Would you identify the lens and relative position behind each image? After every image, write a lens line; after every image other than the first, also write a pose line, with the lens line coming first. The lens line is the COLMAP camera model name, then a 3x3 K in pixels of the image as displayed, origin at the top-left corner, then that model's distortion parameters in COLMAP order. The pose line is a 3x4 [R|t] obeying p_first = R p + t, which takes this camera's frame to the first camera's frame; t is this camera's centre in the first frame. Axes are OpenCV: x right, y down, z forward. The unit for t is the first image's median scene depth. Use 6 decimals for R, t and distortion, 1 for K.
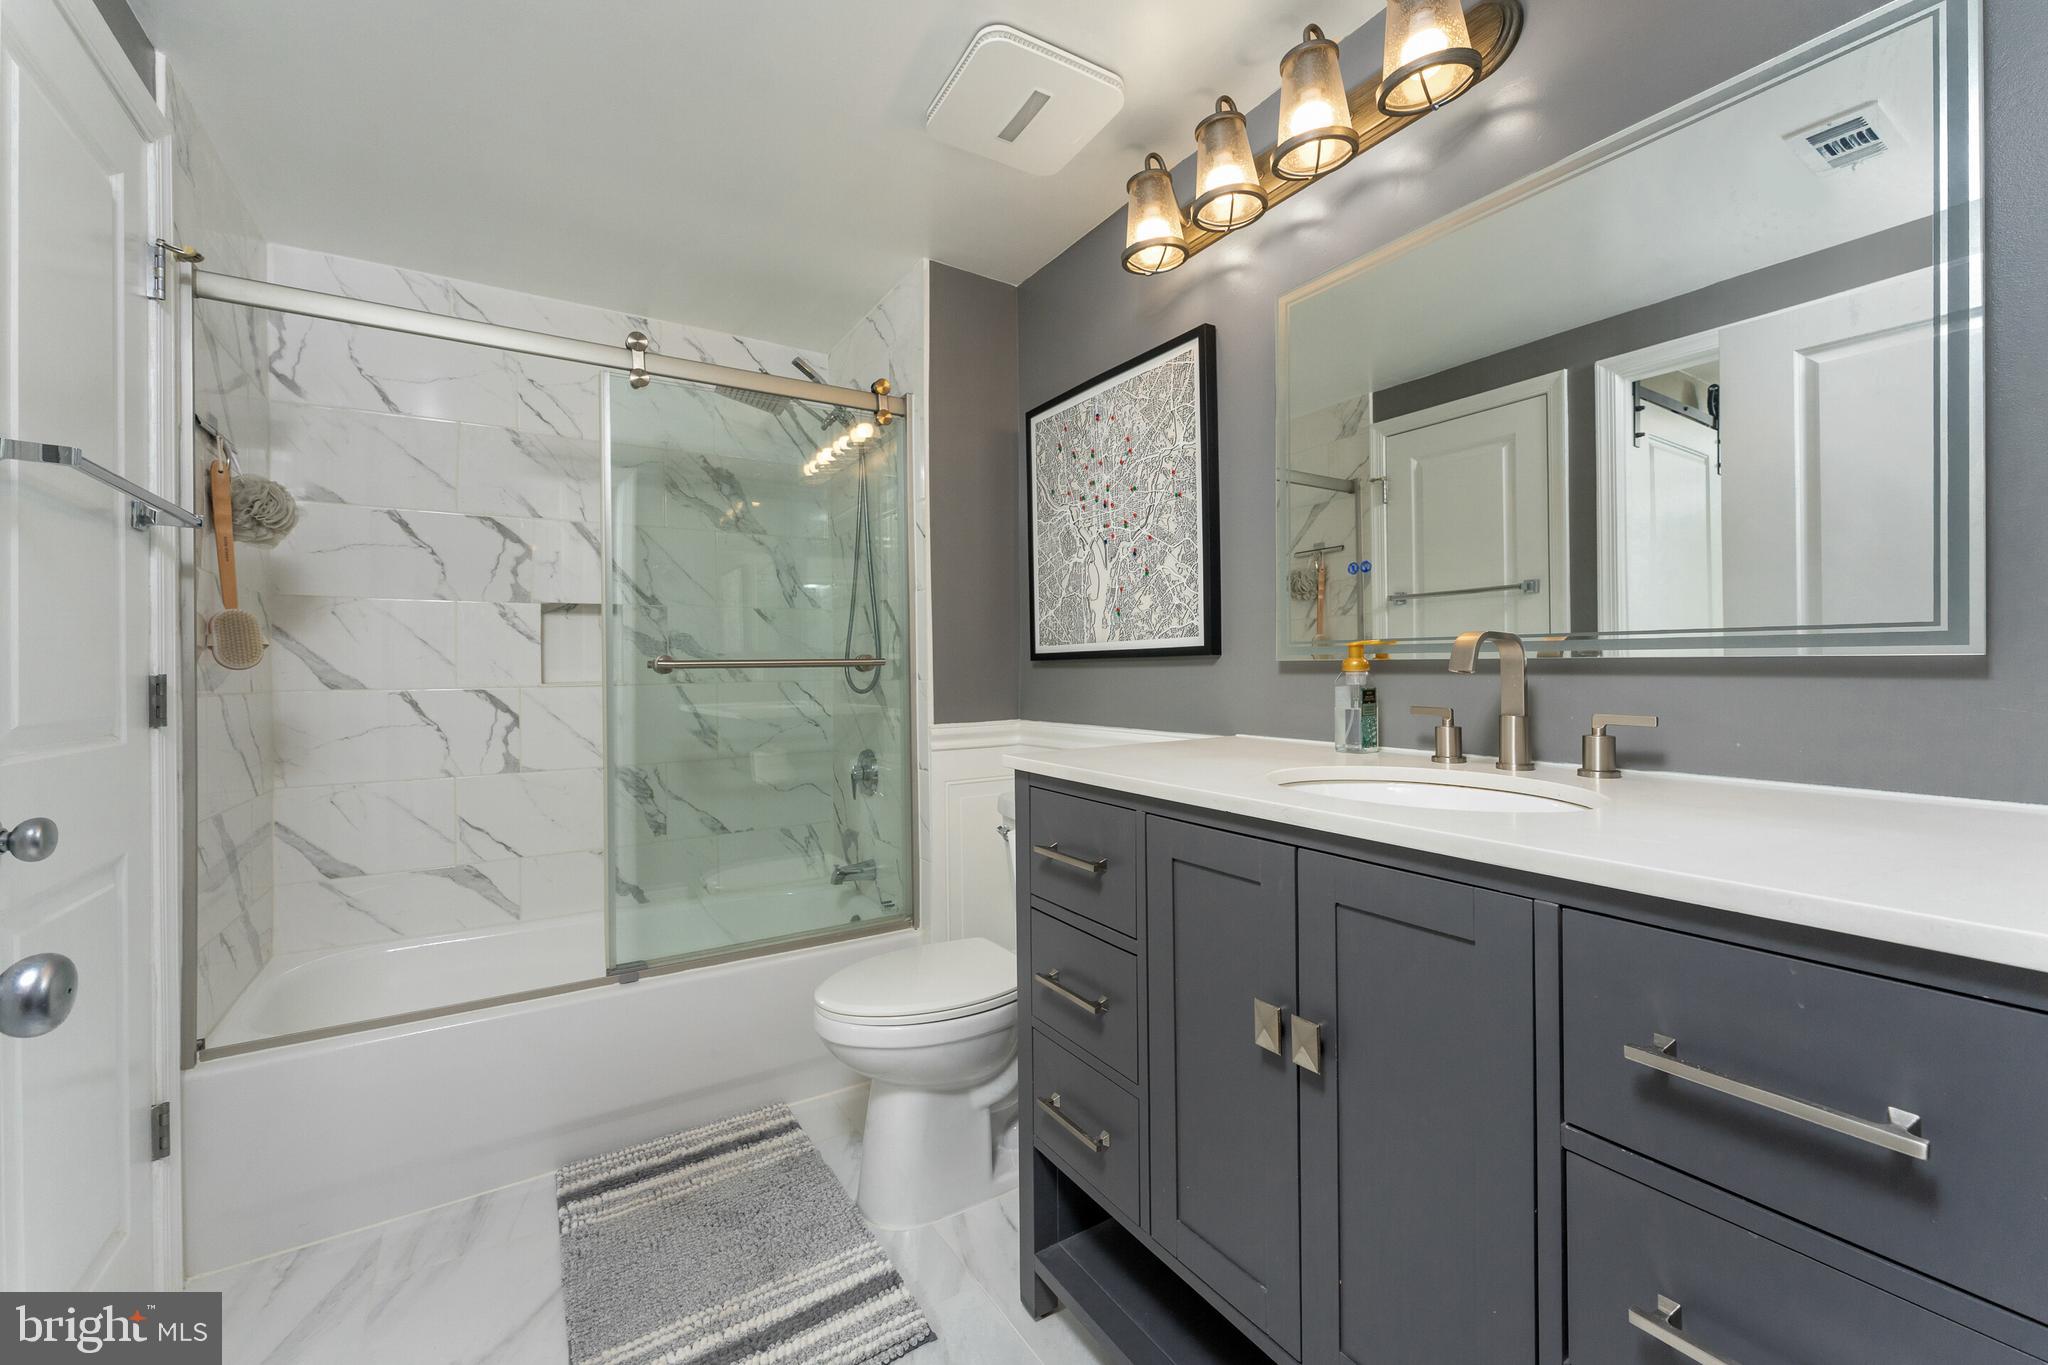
lens RADIAL K [[821.6, 0, 1032.0], [0, 821.6, 672.7], [0, 0, 1]] dist [0.003409, -0.000480]
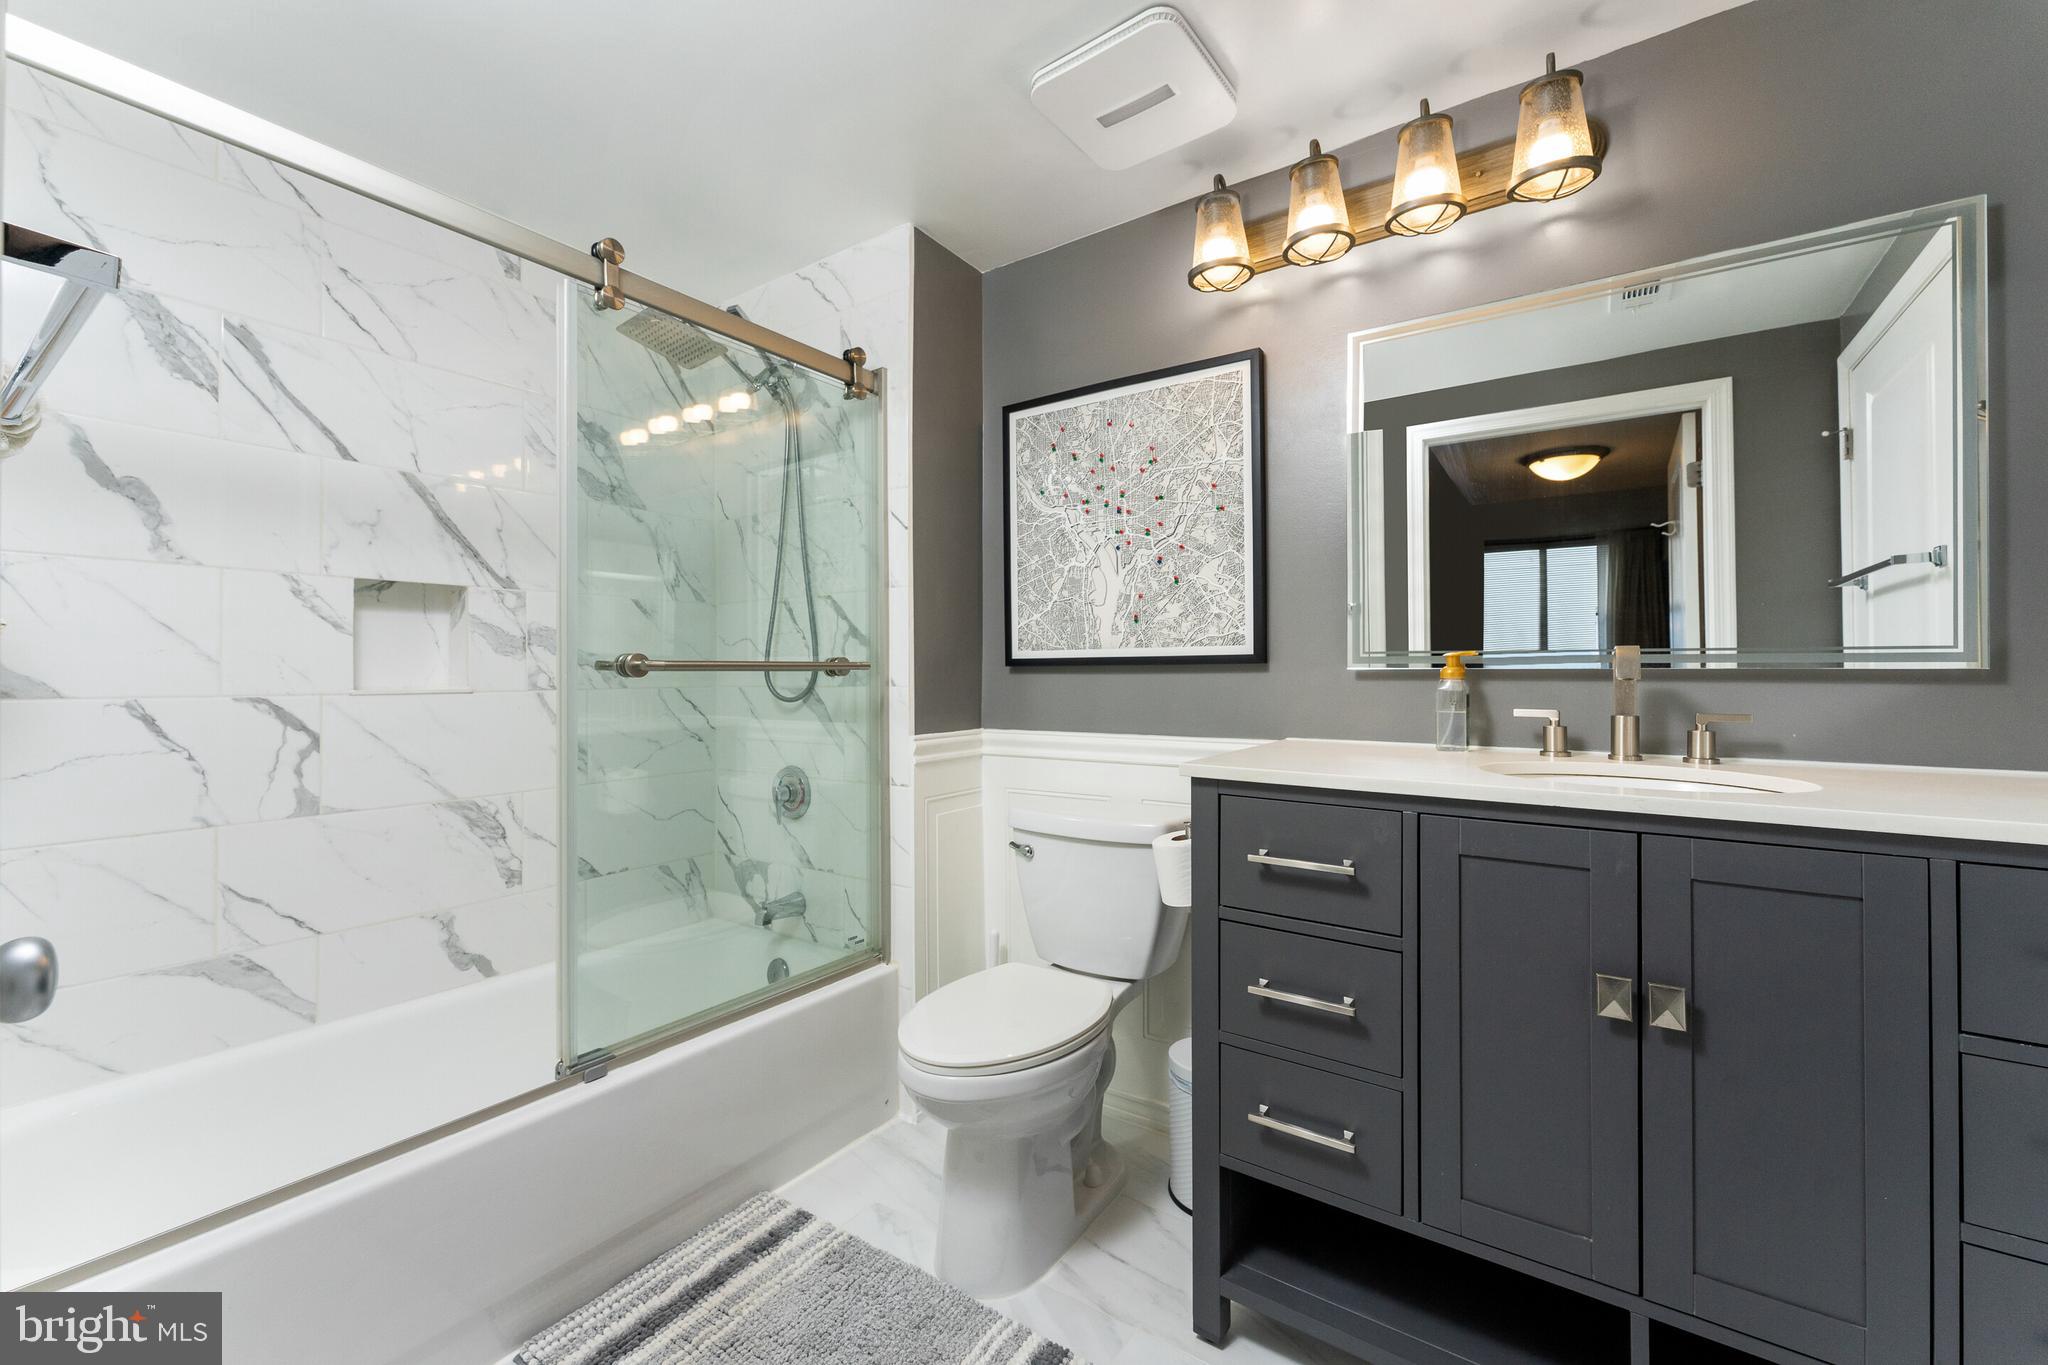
lens RADIAL K [[821.6, 0, 1020.9], [0, 821.6, 672.0], [0, 0, 1]] dist [0.003409, -0.000480]
pose [[0.922700, 0.009341, 0.385406, -0.410975], [-0.004976, 0.999912, -0.012321, 0.004275], [-0.385487, 0.009451, 0.922665, 0.131002]]
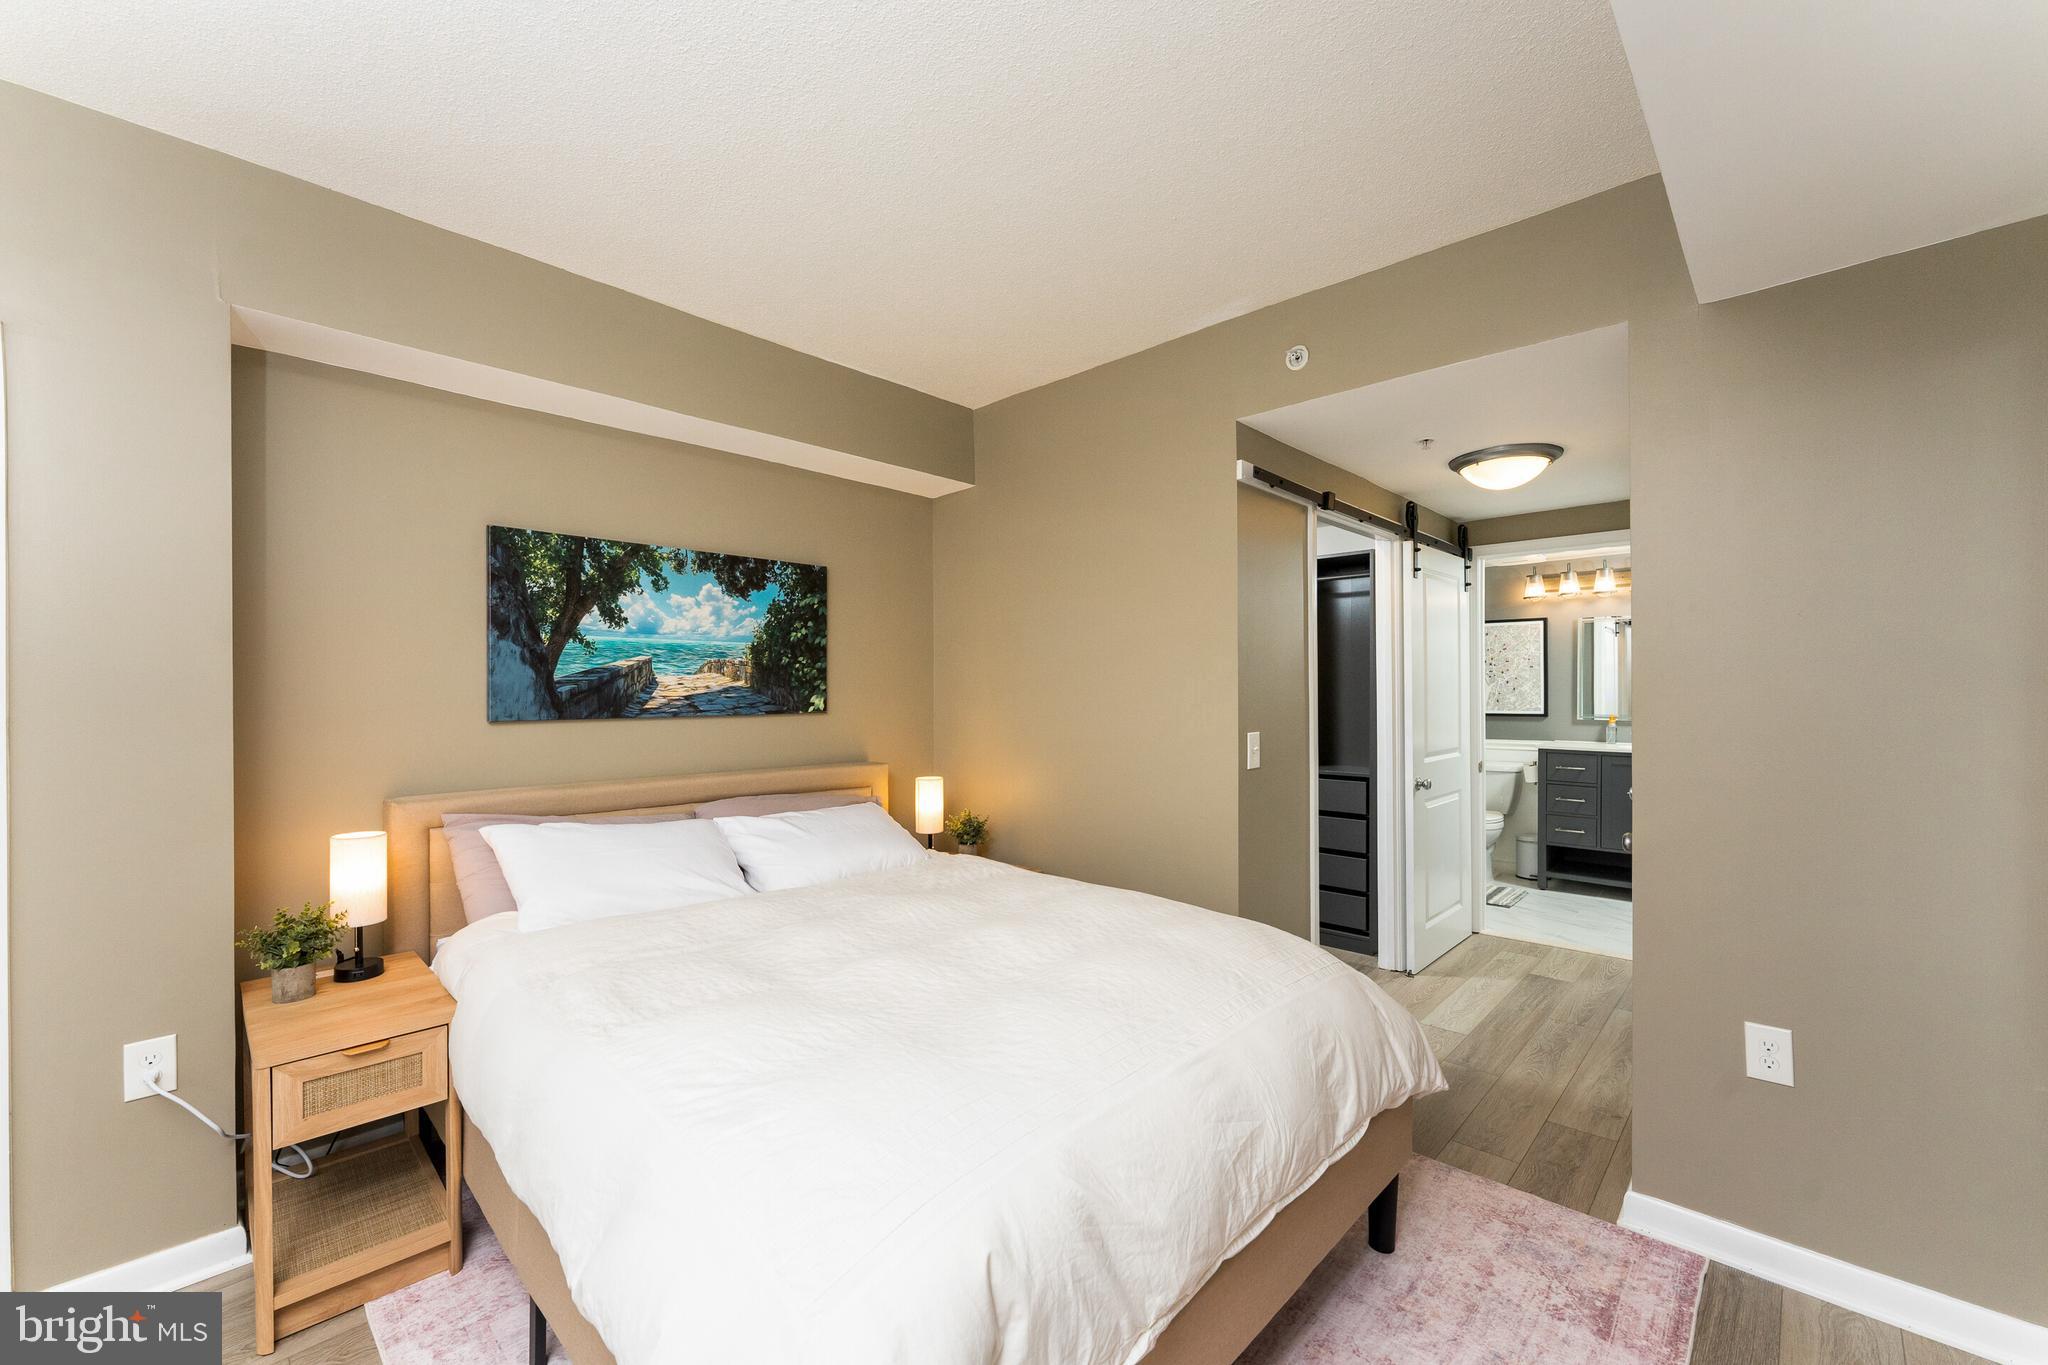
lens RADIAL K [[821.6, 0, 1018.9], [0, 821.6, 694.4], [0, 0, 1]] dist [0.003409, -0.000480]
pose [[0.973959, 0.014835, 0.226239, -2.285663], [-0.014409, 0.999890, -0.003534, -0.059910], [-0.226266, 0.000183, 0.974066, -1.535990]]
